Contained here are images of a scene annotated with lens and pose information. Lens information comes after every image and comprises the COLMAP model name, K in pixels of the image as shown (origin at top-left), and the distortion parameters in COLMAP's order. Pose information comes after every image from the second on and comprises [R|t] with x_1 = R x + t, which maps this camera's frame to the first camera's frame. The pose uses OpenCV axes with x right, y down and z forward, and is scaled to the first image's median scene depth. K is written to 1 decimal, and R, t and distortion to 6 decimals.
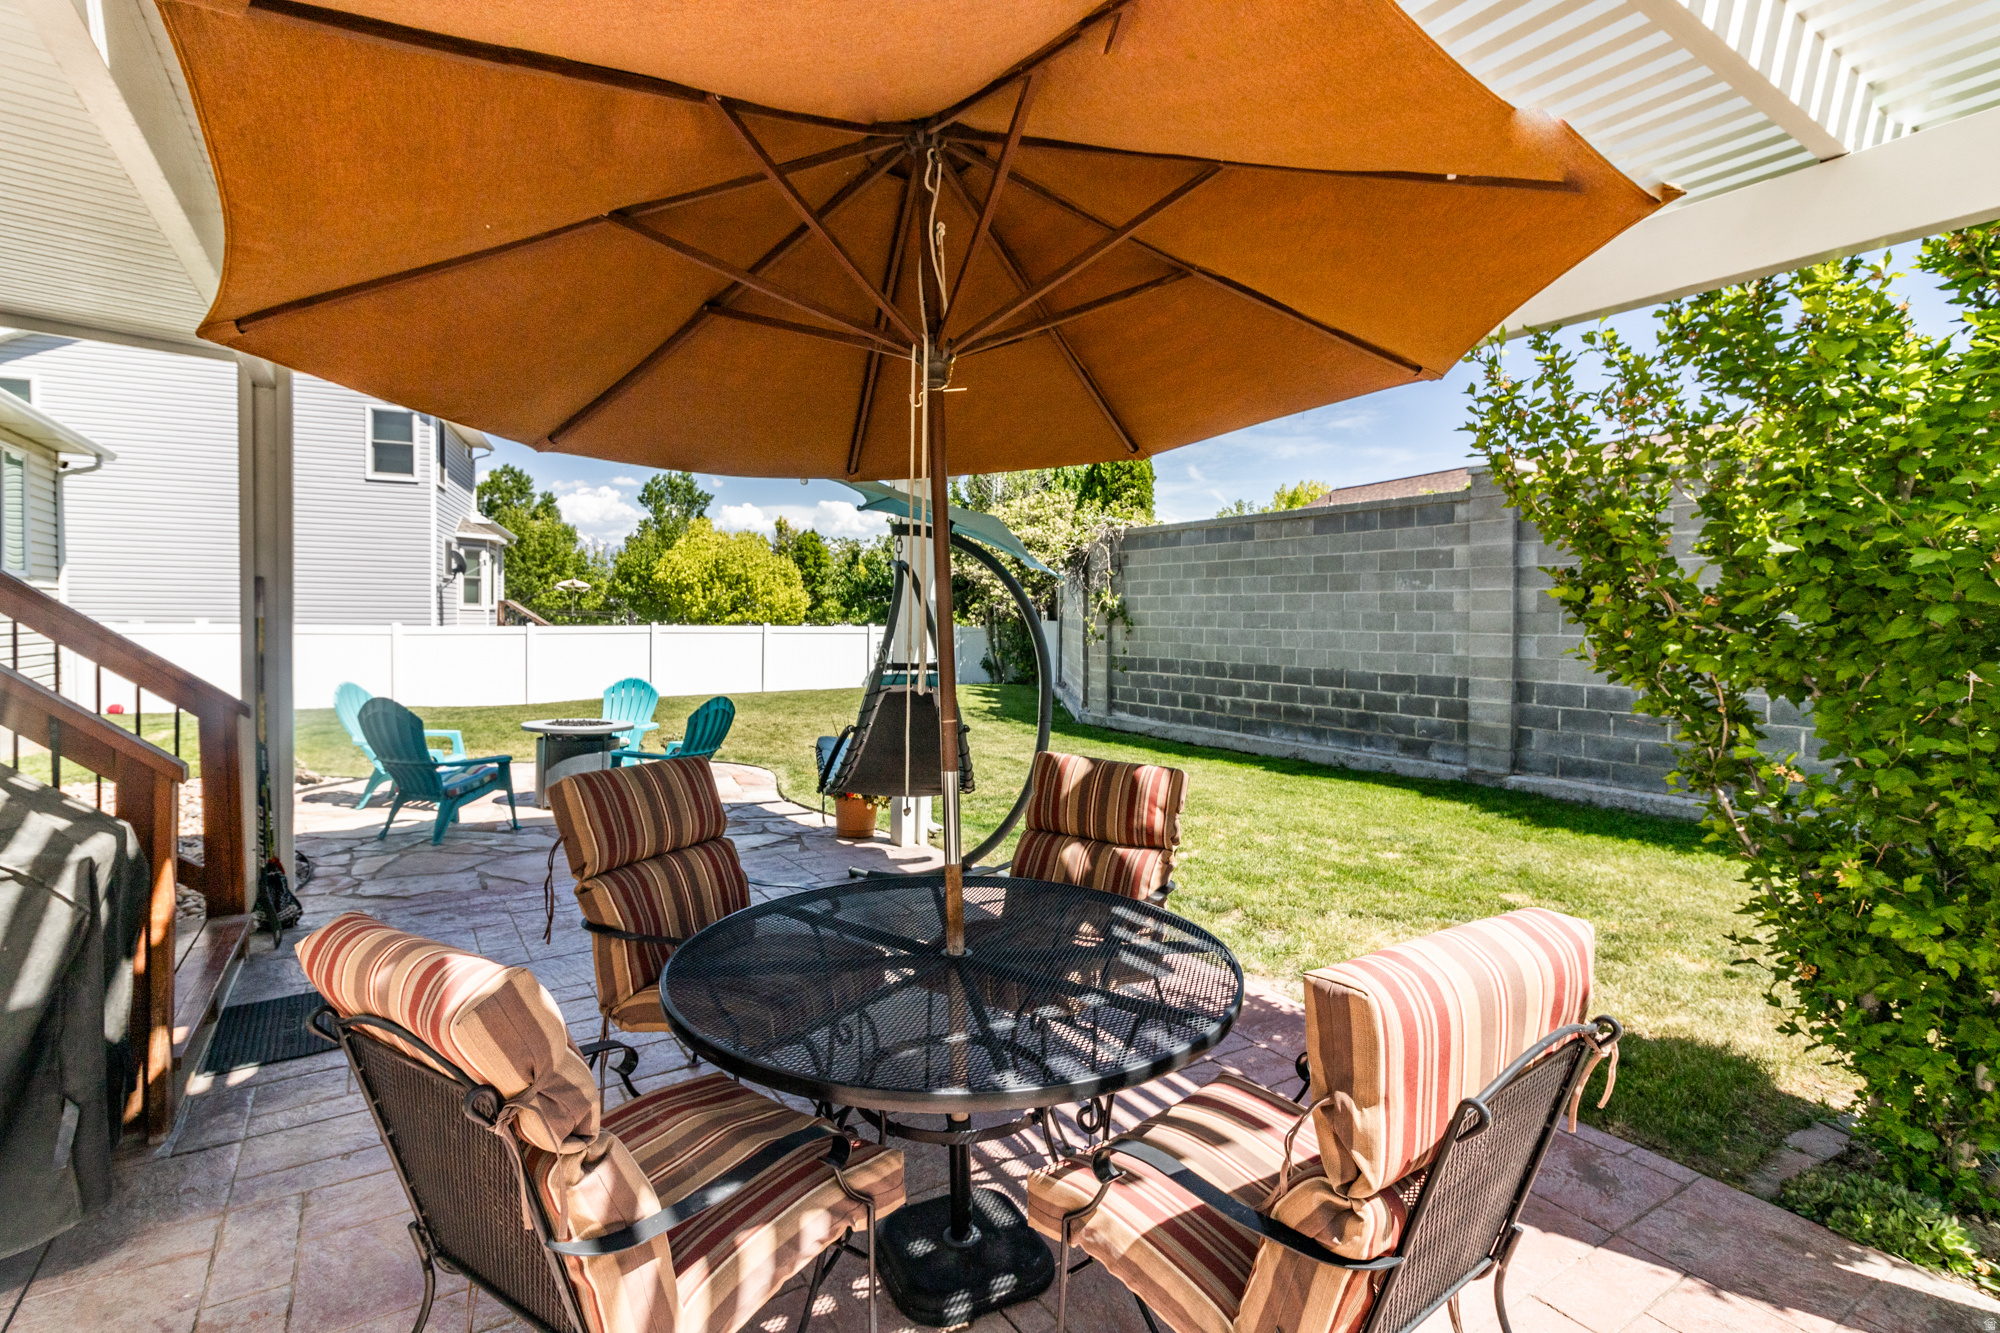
lens RADIAL K [[922.5, 0, 1008.3], [0, 922.5, 648.7], [0, 0, 1]] dist [0.005146, -0.000820]
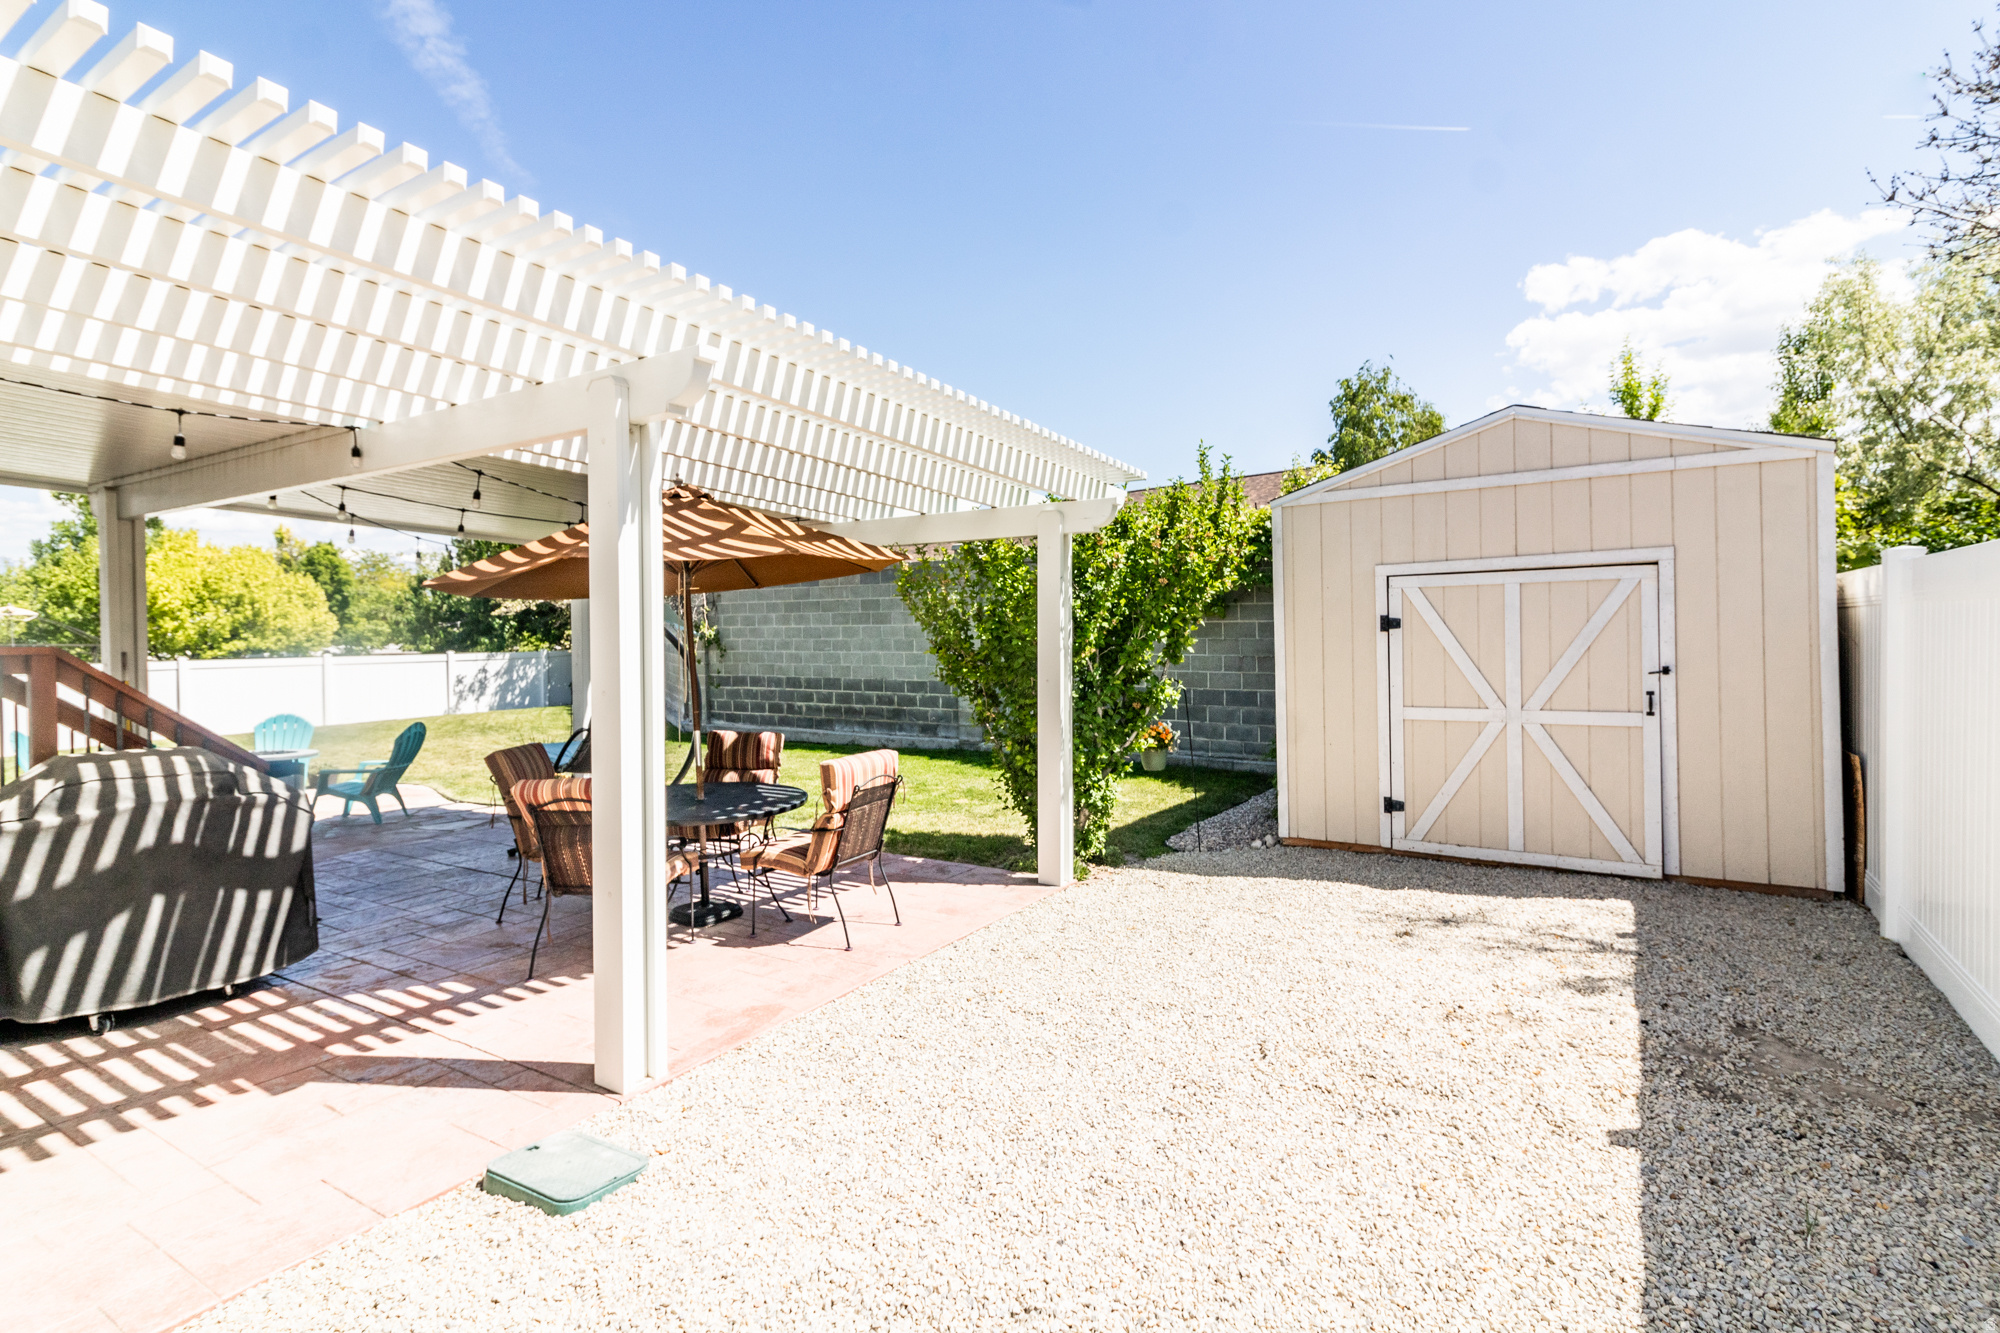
lens RADIAL K [[922.5, 0, 1008.3], [0, 922.5, 648.7], [0, 0, 1]] dist [0.005146, -0.000820]
pose [[0.899466, -0.029153, 0.436017, -0.080024], [0.033587, 0.999433, -0.002464, -0.013651], [-0.435698, 0.016861, 0.899935, -0.352285]]
